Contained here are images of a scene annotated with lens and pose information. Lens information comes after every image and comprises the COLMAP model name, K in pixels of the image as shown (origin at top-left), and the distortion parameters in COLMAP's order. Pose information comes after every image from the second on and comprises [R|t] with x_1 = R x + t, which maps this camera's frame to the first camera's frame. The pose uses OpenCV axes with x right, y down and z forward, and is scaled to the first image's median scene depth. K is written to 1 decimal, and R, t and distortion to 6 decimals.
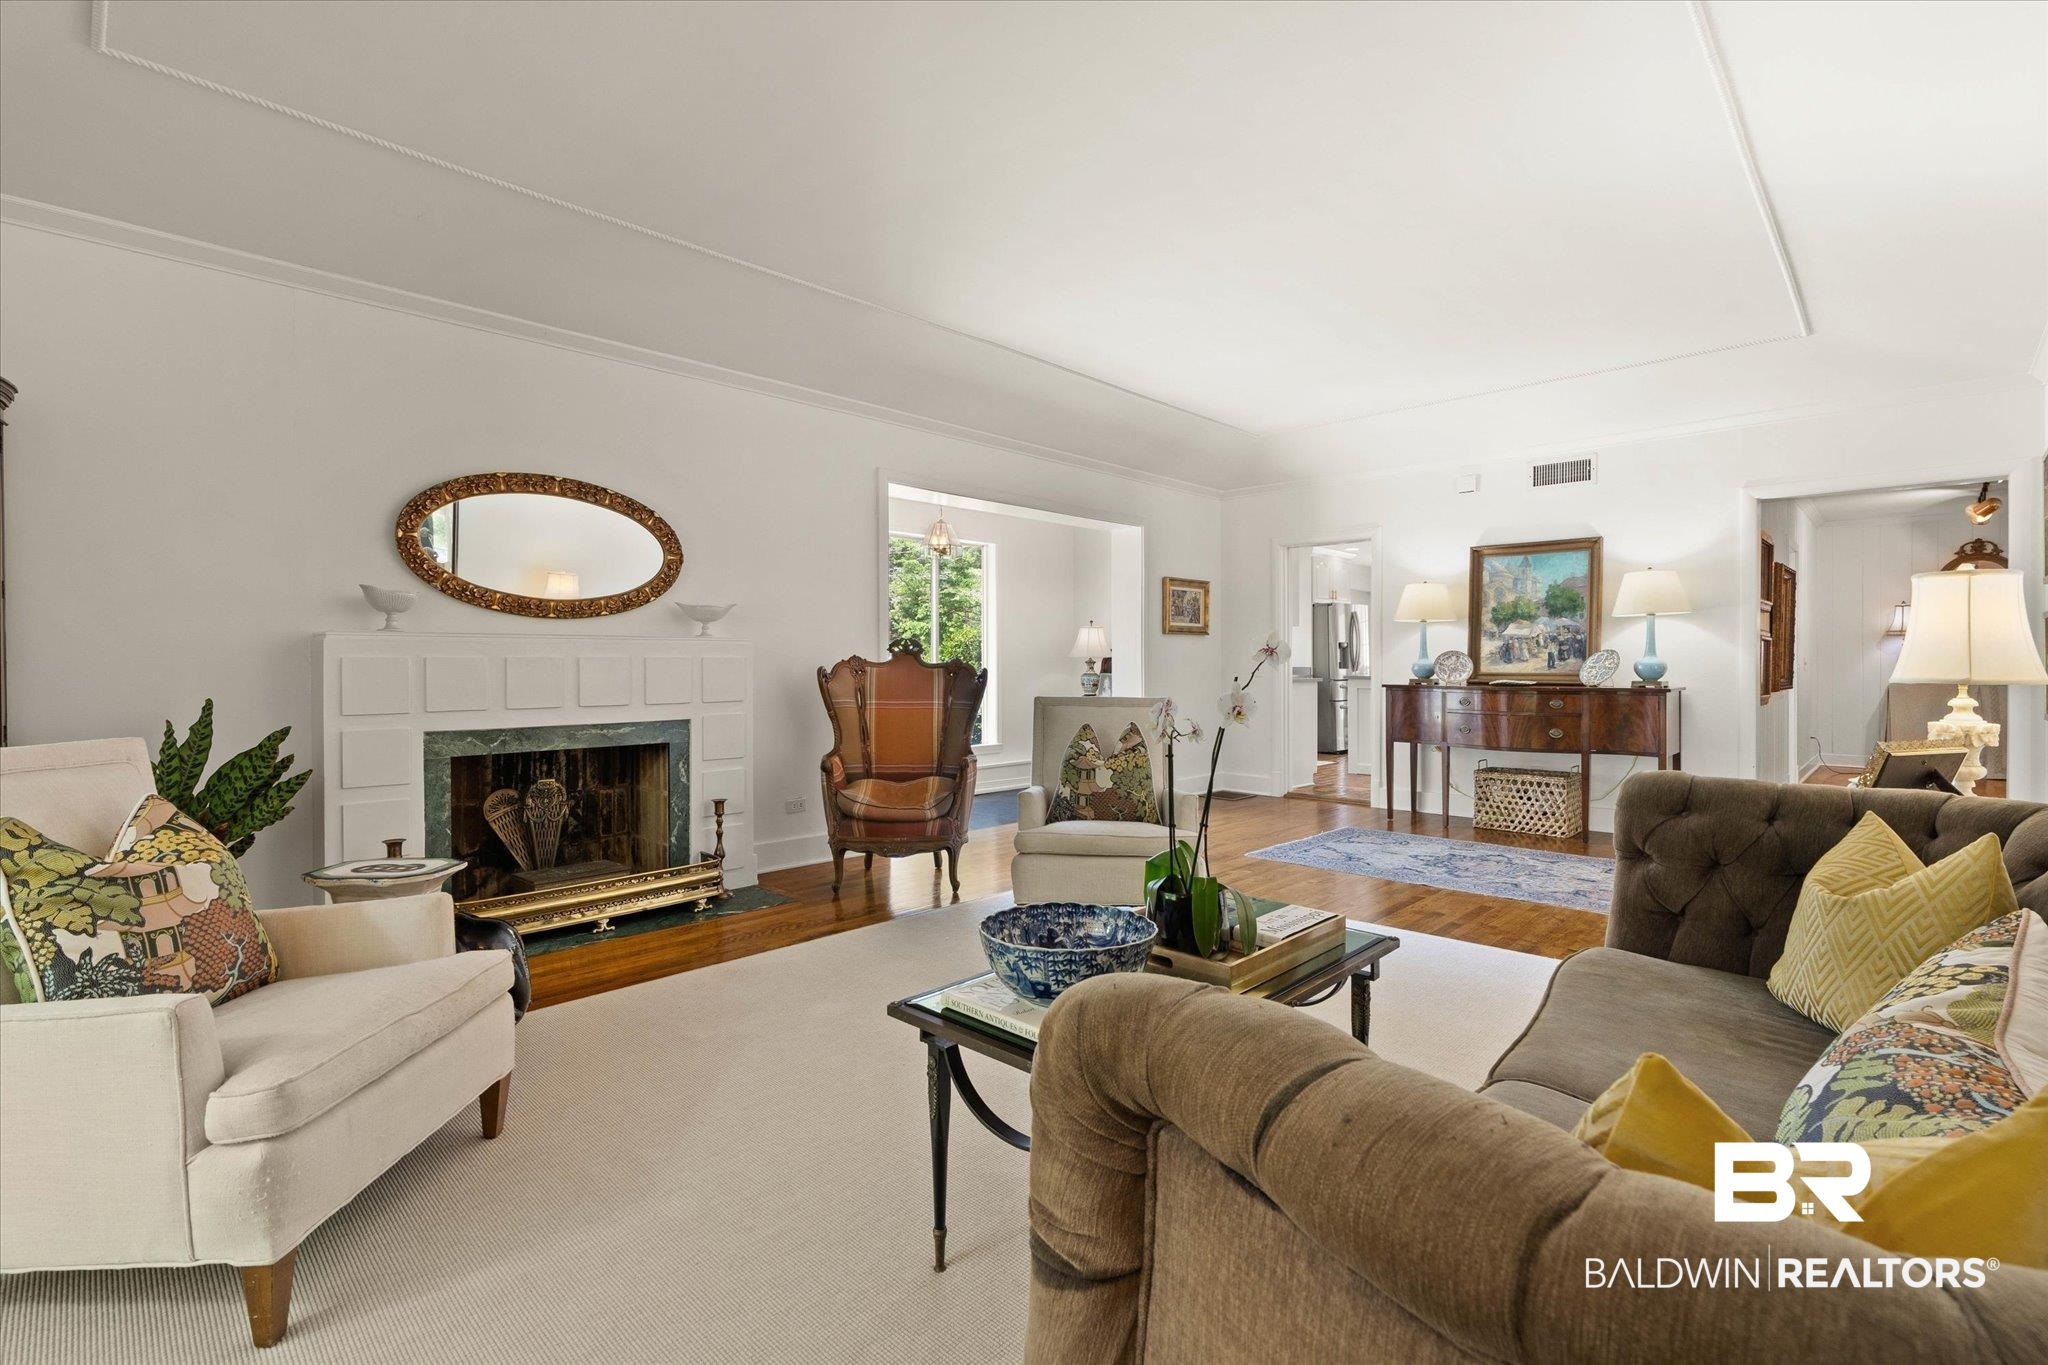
lens RADIAL K [[934.2, 0, 1024.0], [0, 934.2, 682.5], [0, 0, 1]] dist [-0.001827, -0.000202]
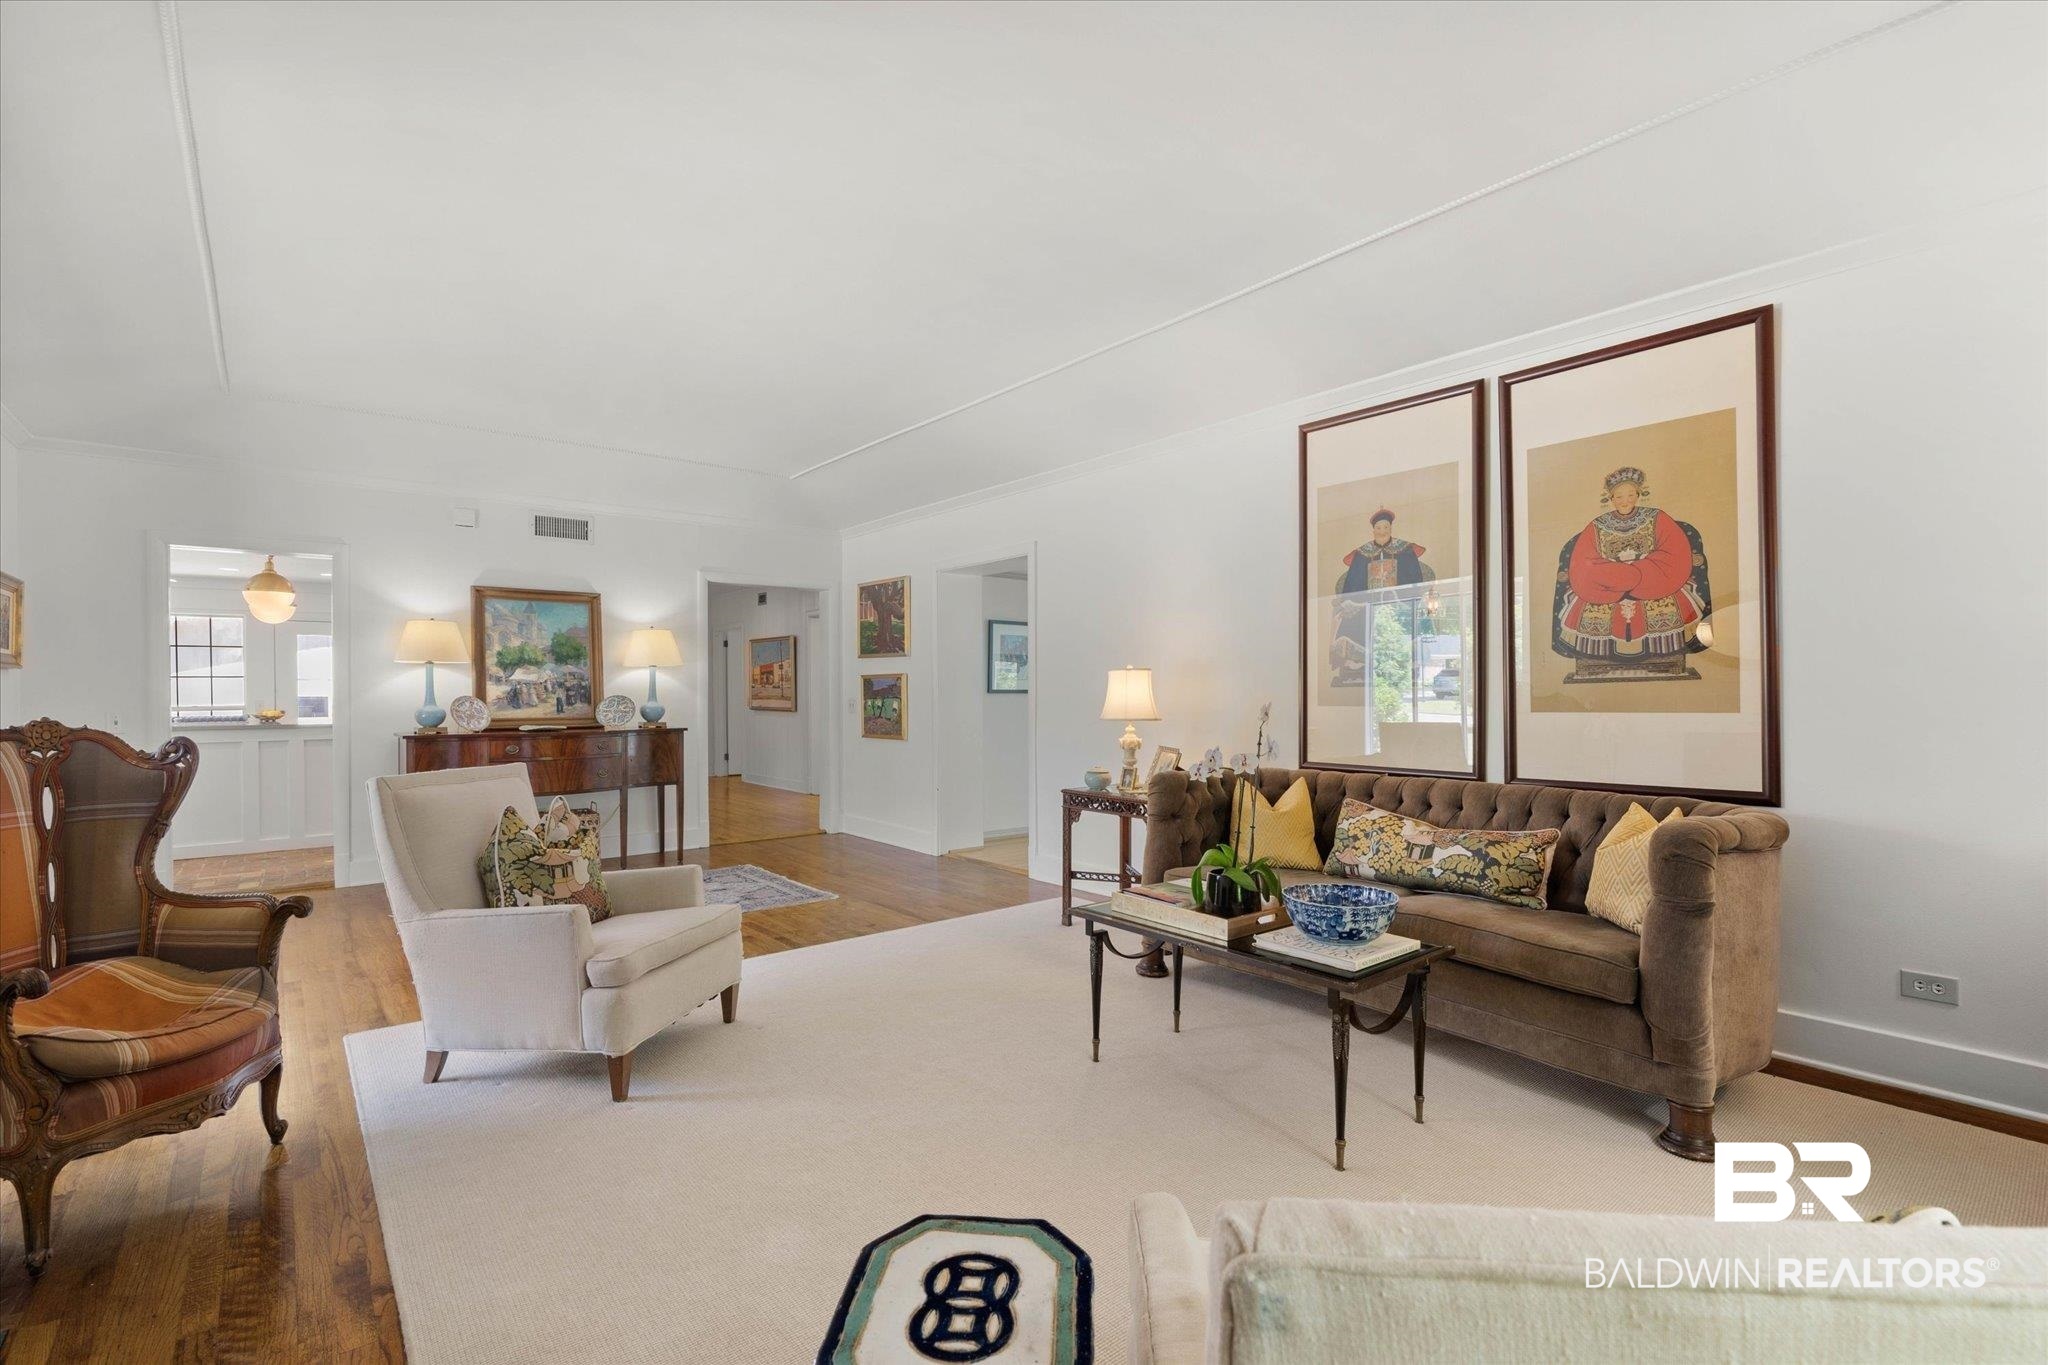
lens RADIAL K [[934.2, 0, 1024.0], [0, 934.2, 682.5], [0, 0, 1]] dist [-0.001827, -0.000202]
pose [[0.109343, 0.014478, 0.993899, -0.412347], [0.027948, 0.999454, -0.017634, -0.016176], [-0.993611, 0.029706, 0.108878, 0.366193]]
